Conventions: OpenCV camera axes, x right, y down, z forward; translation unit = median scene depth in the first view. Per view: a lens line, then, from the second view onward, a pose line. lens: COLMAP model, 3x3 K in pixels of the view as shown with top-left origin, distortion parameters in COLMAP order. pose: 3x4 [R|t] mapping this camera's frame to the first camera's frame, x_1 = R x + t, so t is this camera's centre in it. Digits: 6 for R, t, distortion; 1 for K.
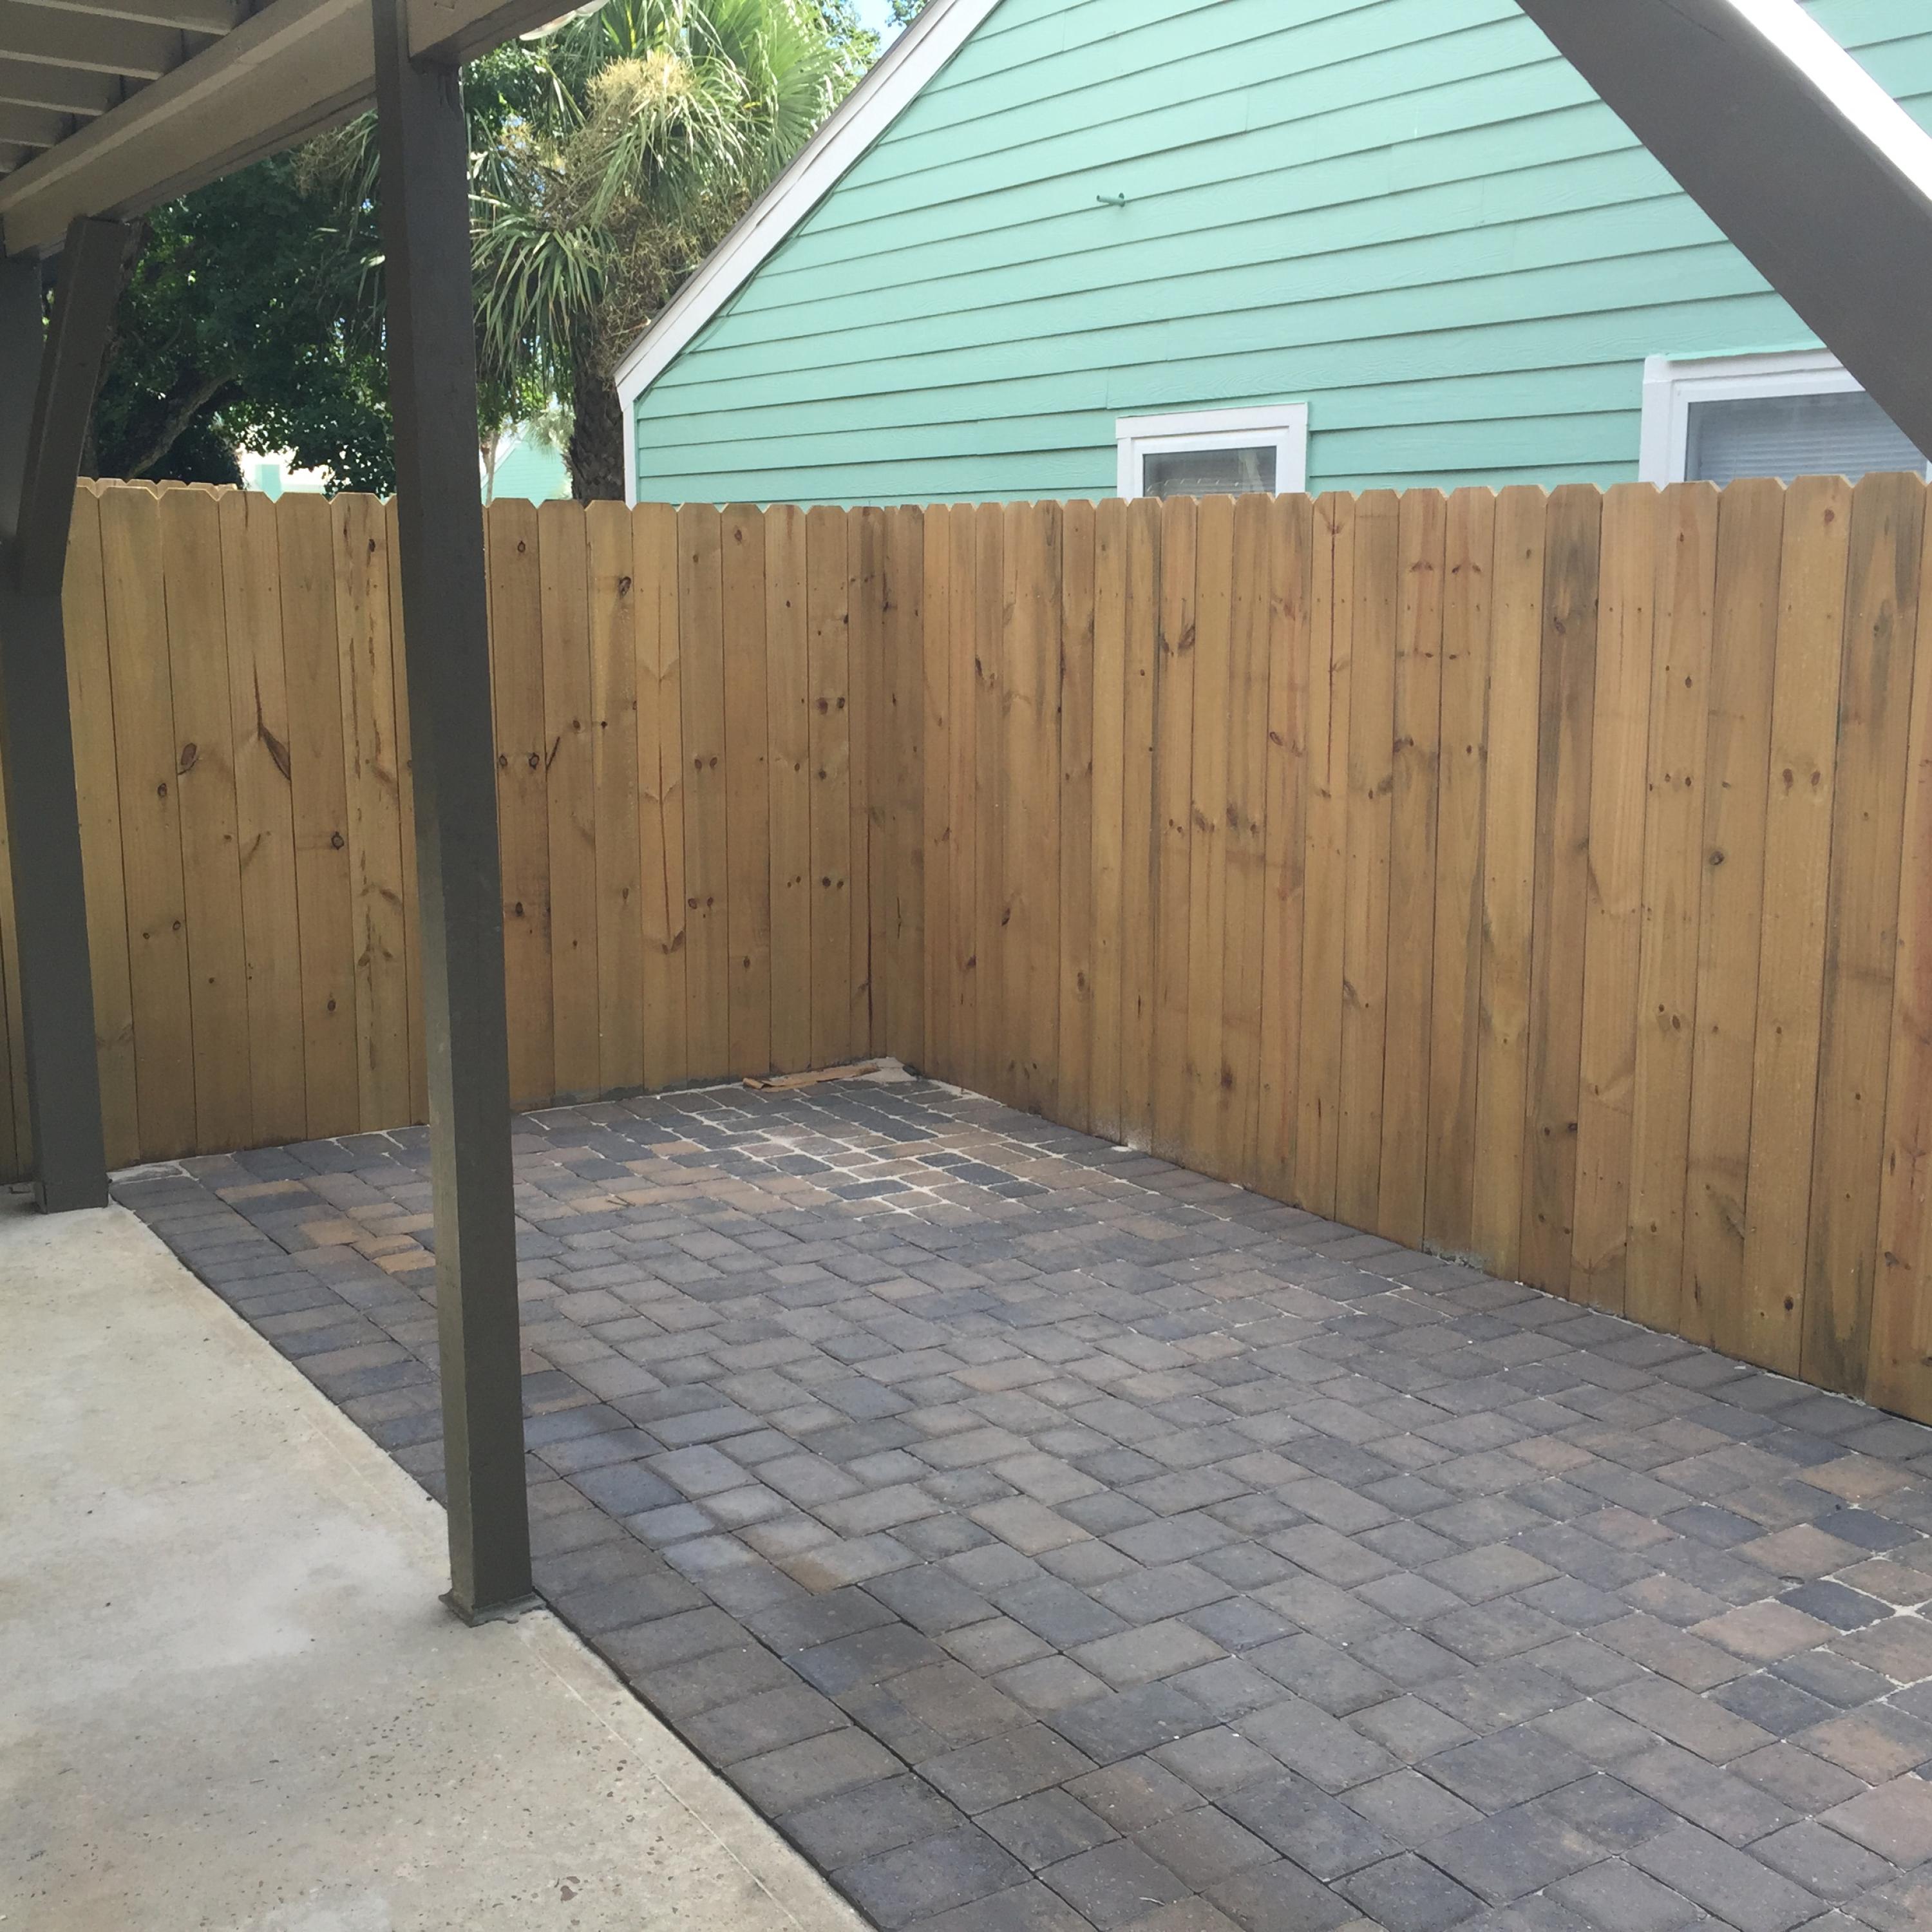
lens RADIAL K [[2218.5, 0, 898.5], [0, 2218.5, 965.7], [0, 0, 1]] dist [0.046624, 0.000000]
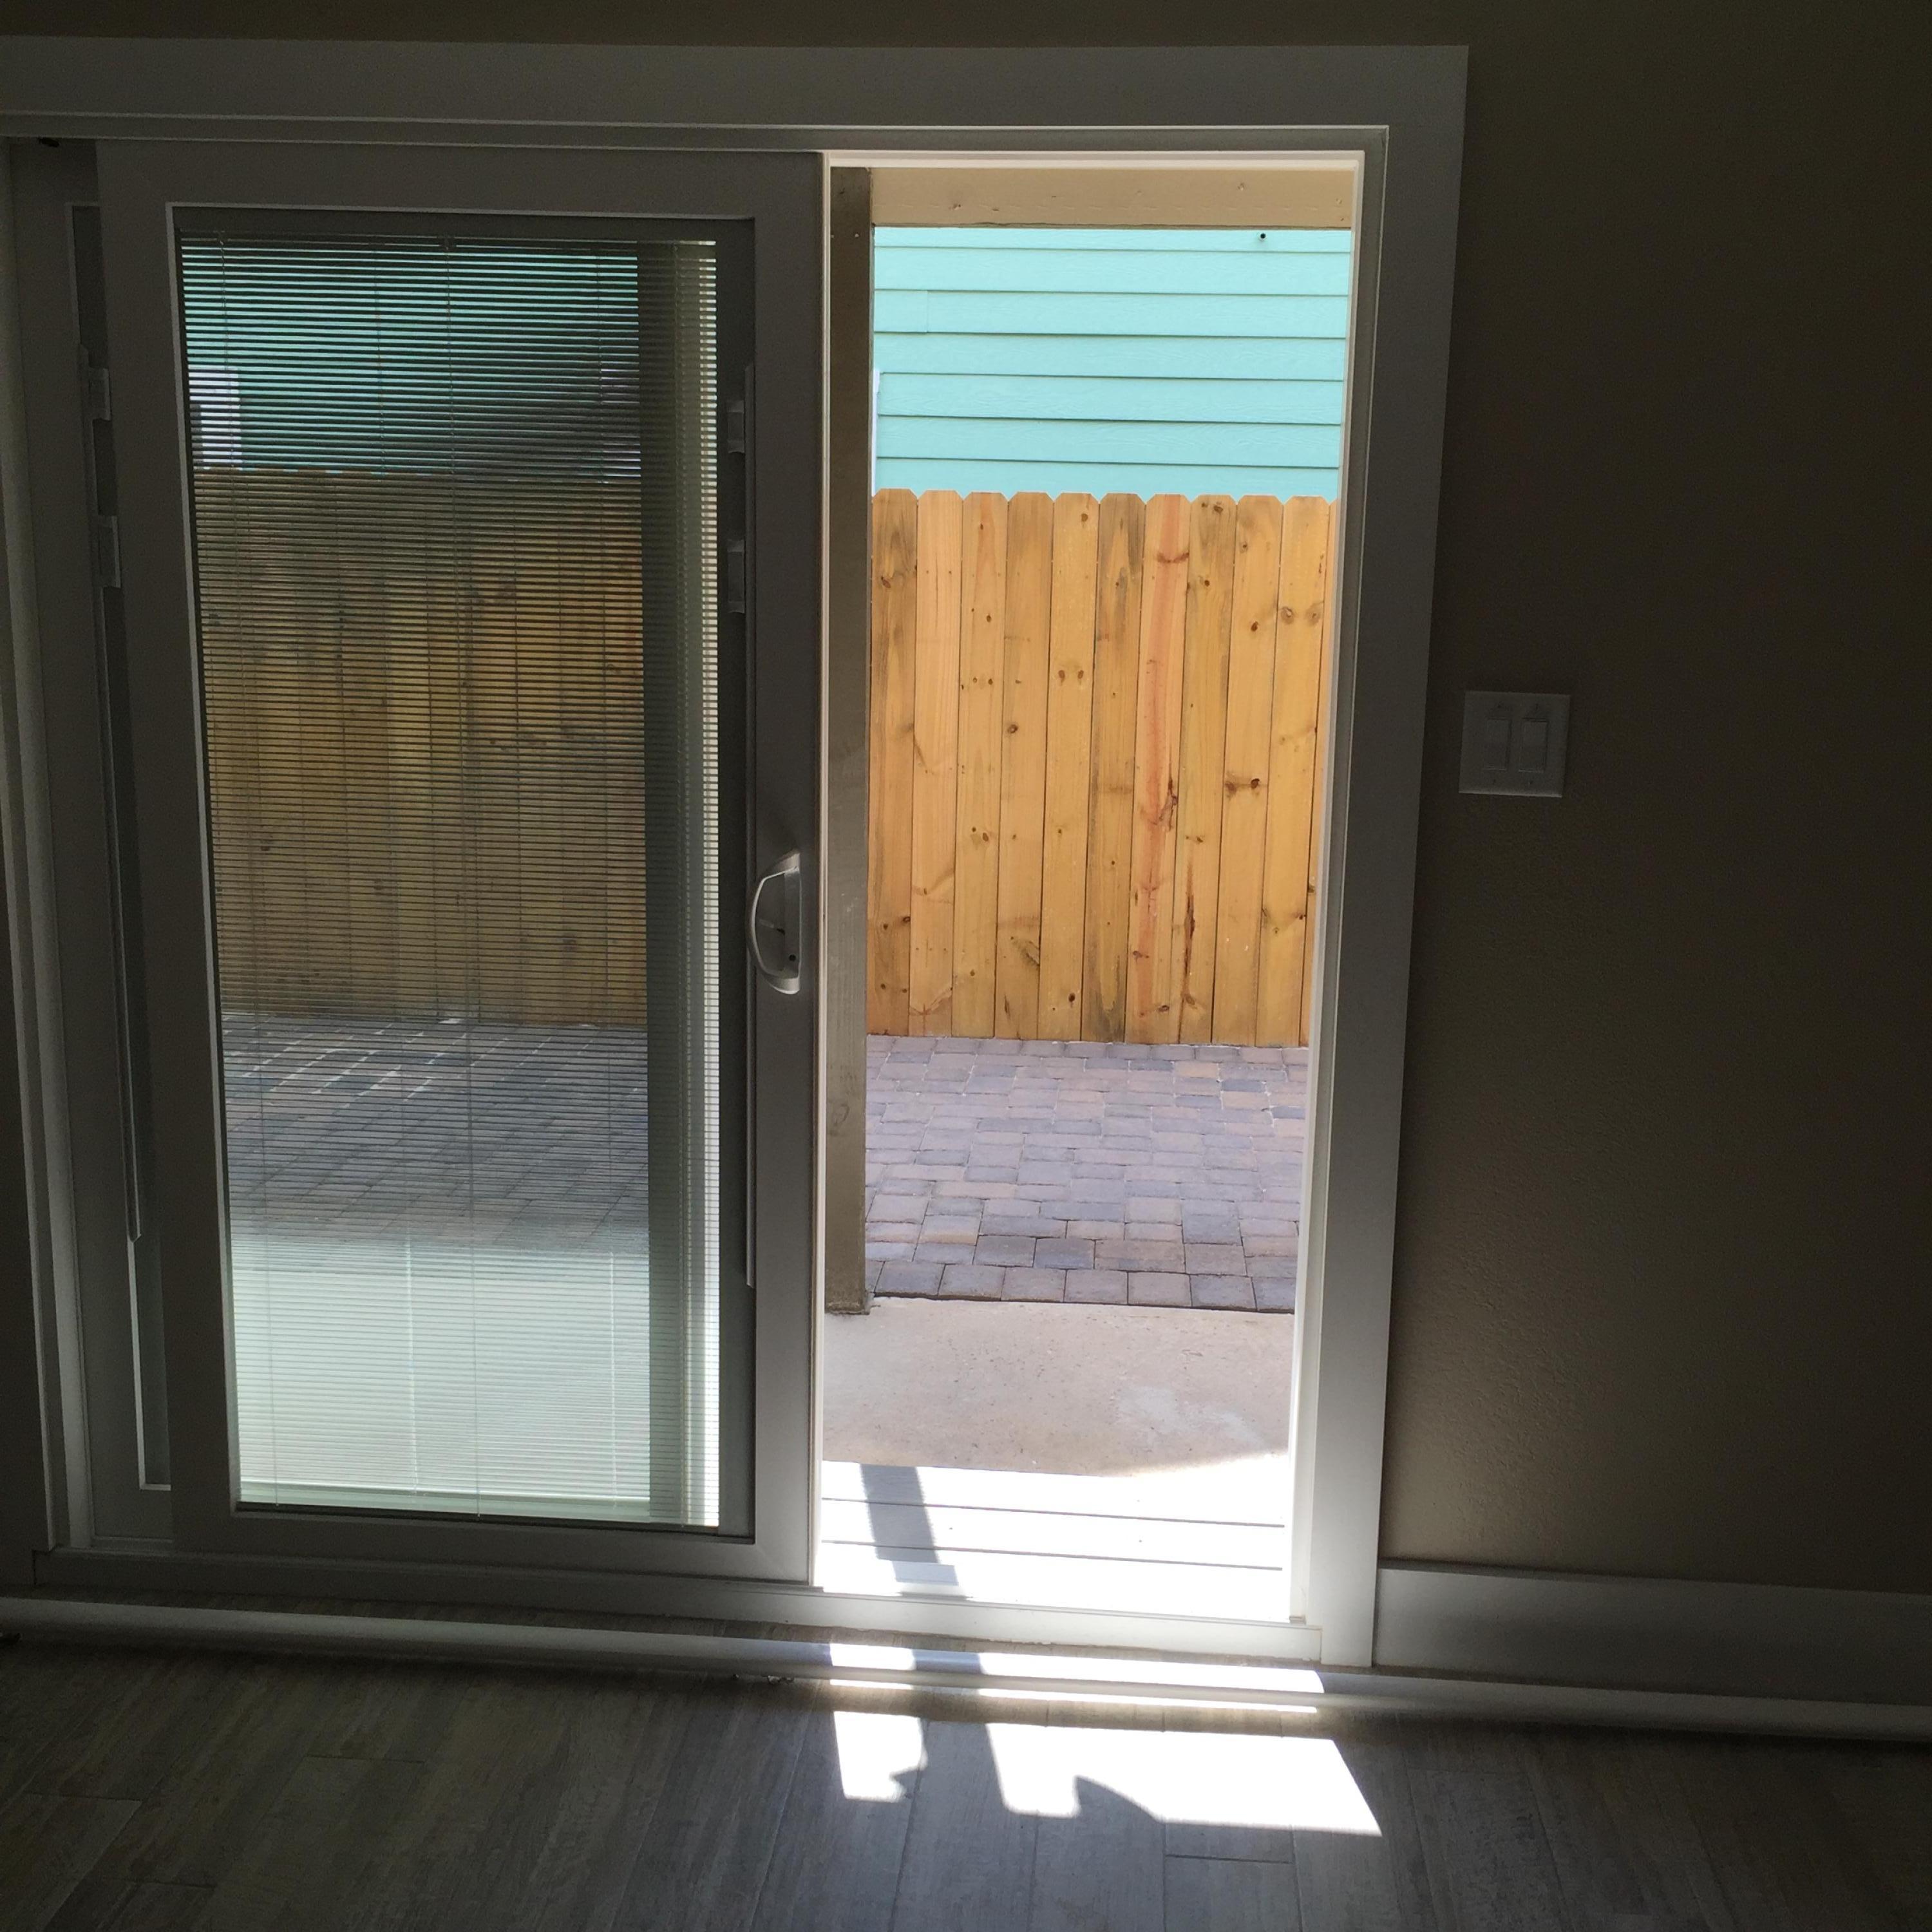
lens RADIAL K [[2358.4, 0, 963.9], [0, 2358.4, 957.1], [0, 0, 1]] dist [0.017051, 0.000000]
pose [[0.594214, -0.148834, 0.790417, -1.059152], [0.124953, 0.987881, 0.092079, -0.049065], [-0.794542, 0.044050, 0.605610, 0.020261]]
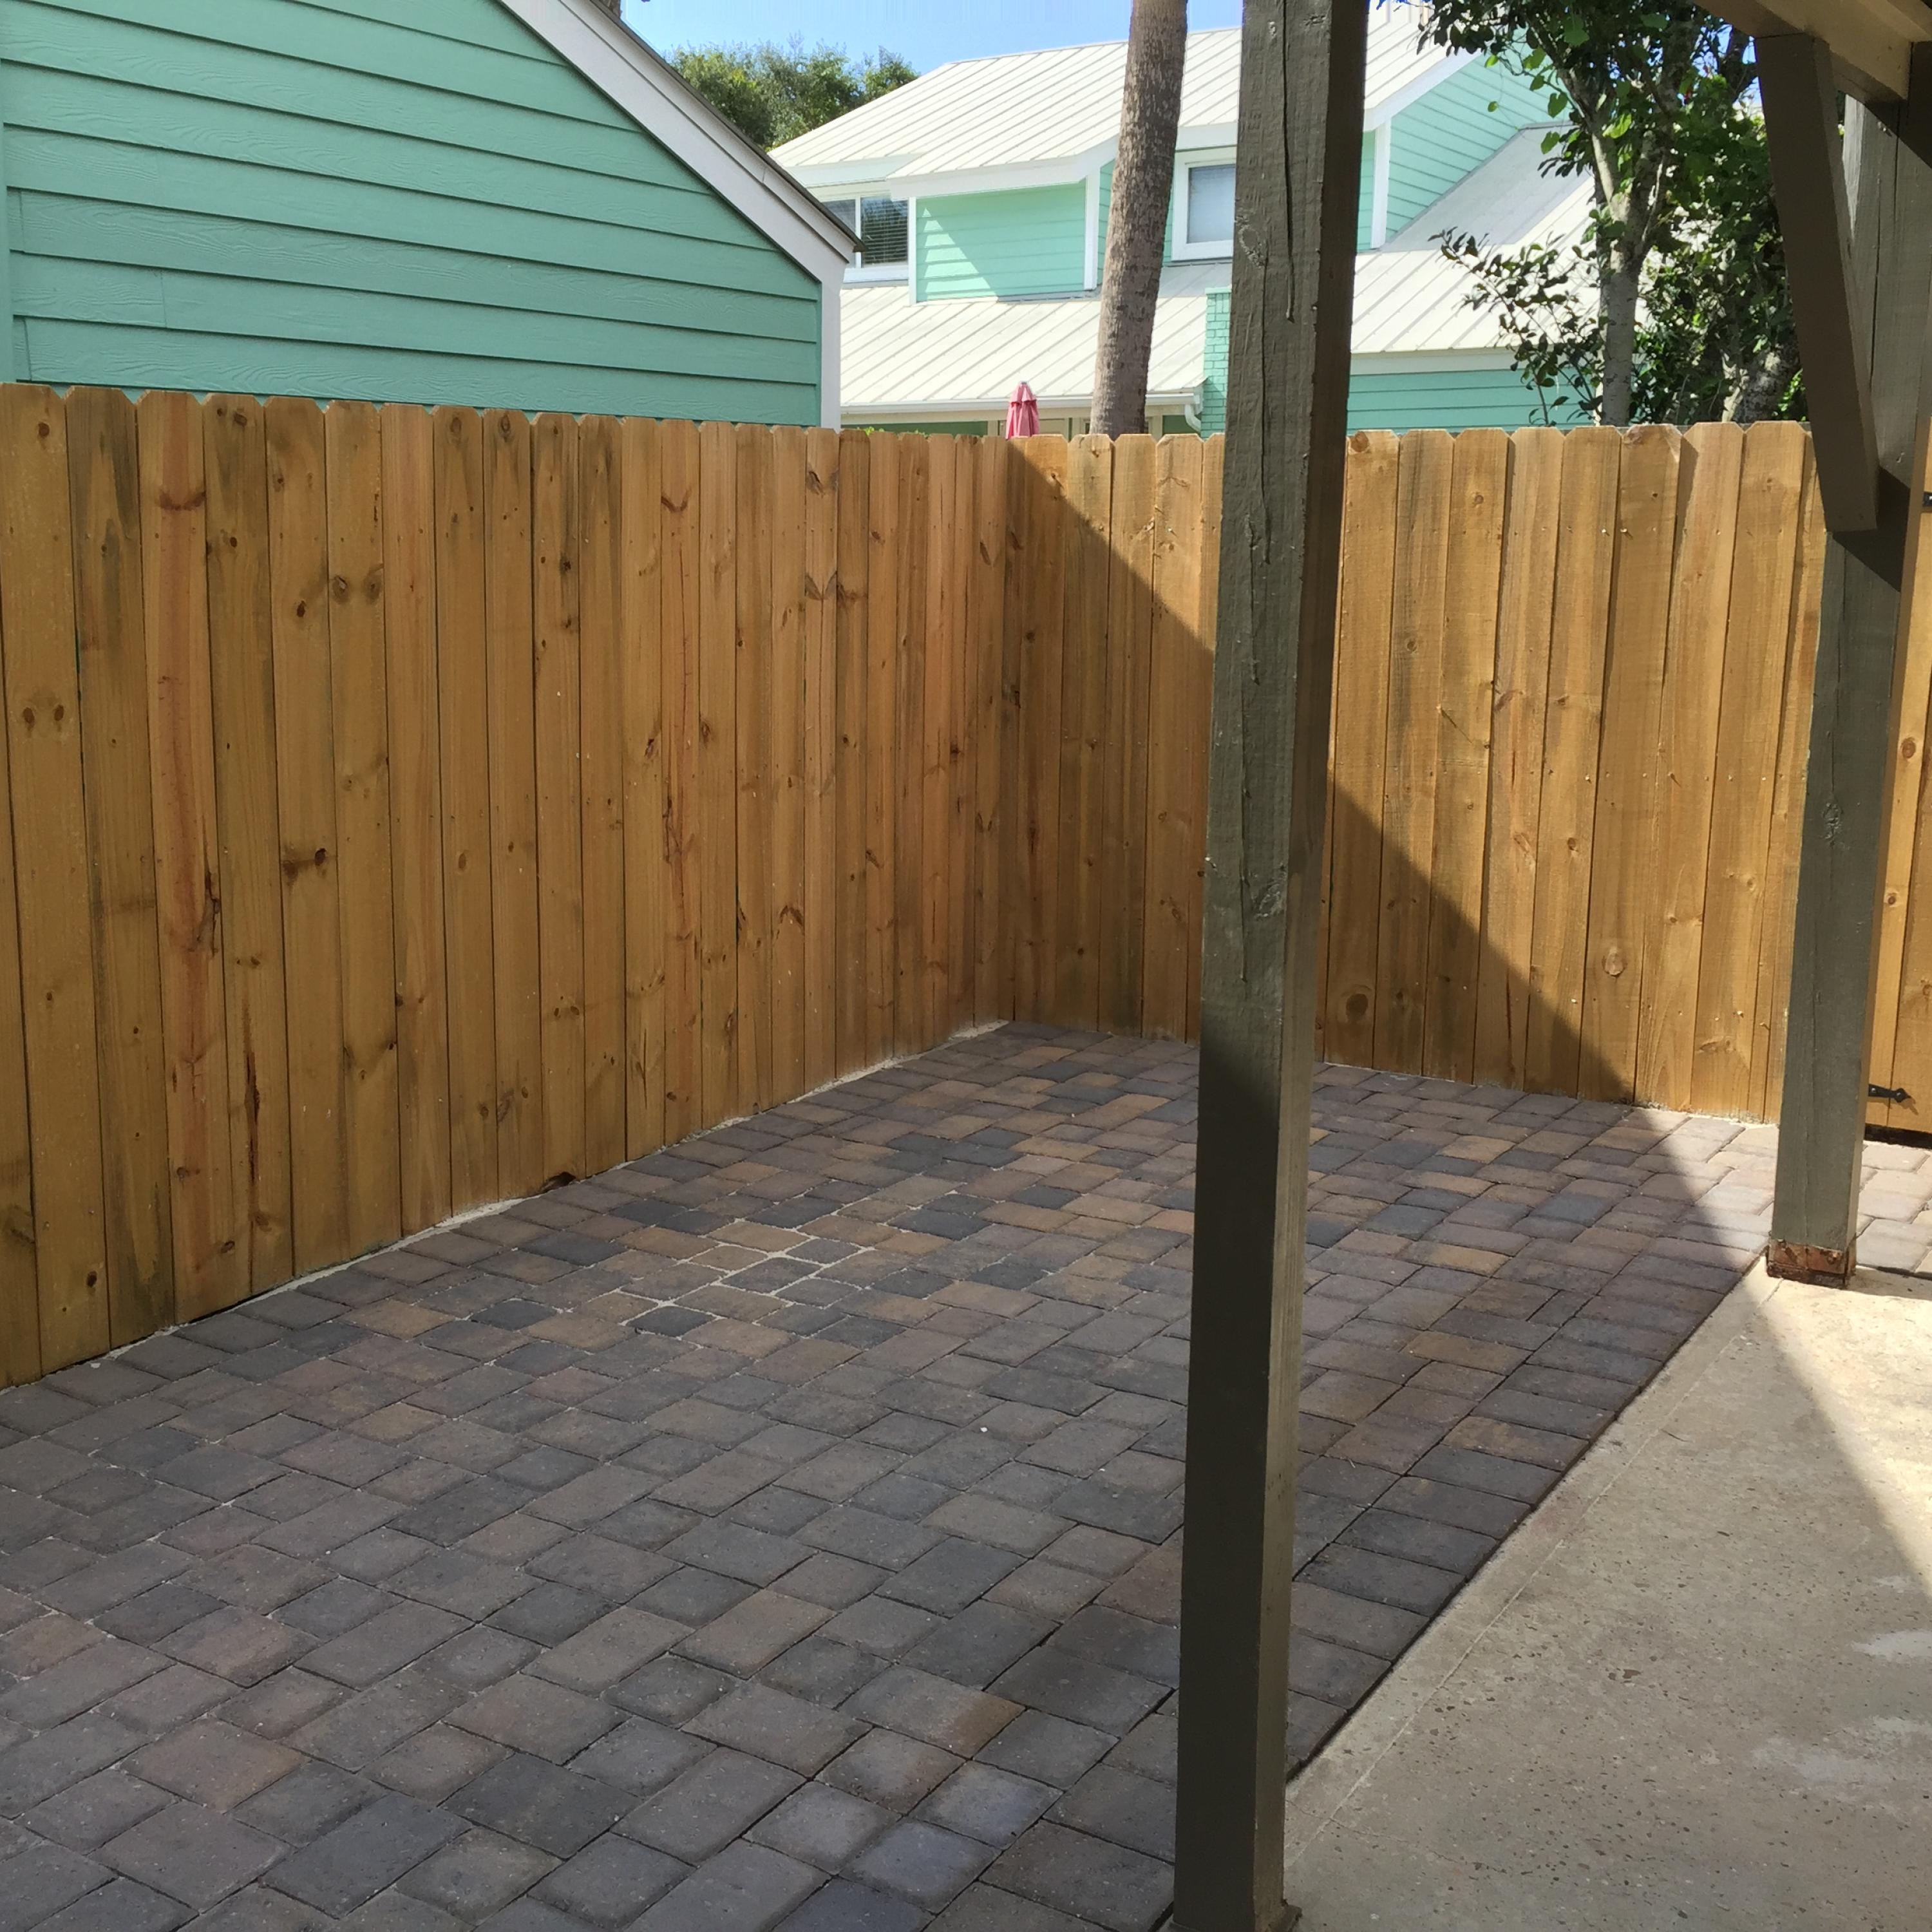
lens RADIAL K [[2218.5, 0, 1065.4], [0, 2218.5, 906.2], [0, 0, 1]] dist [0.046624, 0.000000]
pose [[-0.445631, -0.160624, 0.880689, -0.607688], [0.156882, 0.954536, 0.253475, -0.178313], [-0.881363, 0.251120, -0.400172, 1.030203]]
